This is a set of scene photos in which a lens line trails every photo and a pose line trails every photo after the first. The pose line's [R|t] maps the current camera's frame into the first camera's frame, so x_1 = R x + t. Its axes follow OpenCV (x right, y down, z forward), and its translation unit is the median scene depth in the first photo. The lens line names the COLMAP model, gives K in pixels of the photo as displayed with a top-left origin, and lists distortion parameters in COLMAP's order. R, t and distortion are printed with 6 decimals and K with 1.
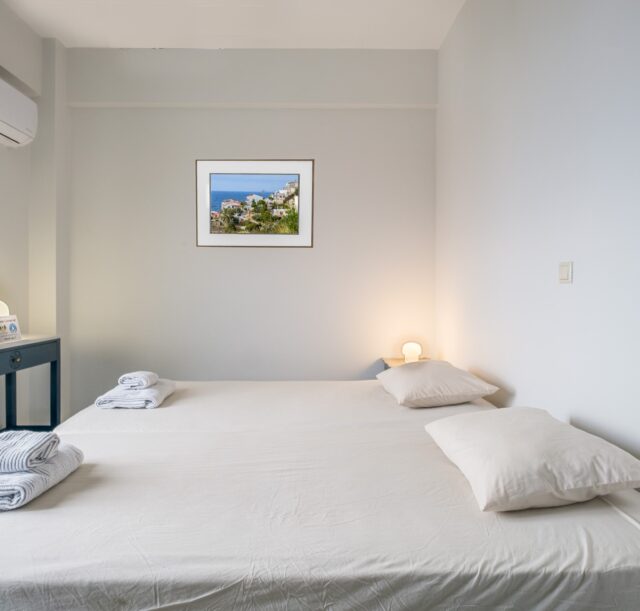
lens RADIAL K [[424.0, 0, 319.1], [0, 424.0, 305.2], [0, 0, 1]] dist [-0.005979, -0.000736]
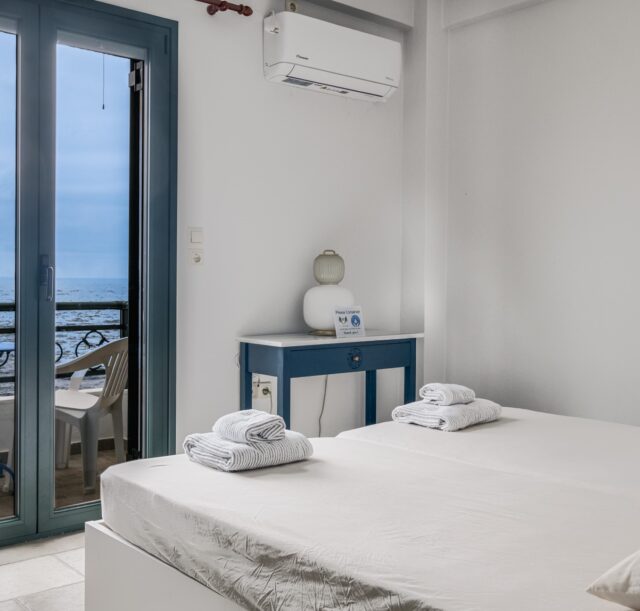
lens RADIAL K [[791.6, 0, 319.9], [0, 791.6, 303.9], [0, 0, 1]] dist [-0.005121, 0.000000]
pose [[0.637993, 0.023919, -0.769671, 0.999726], [-0.024838, 0.999637, 0.010477, 0.010687], [0.769642, 0.012433, 0.638355, -0.156228]]
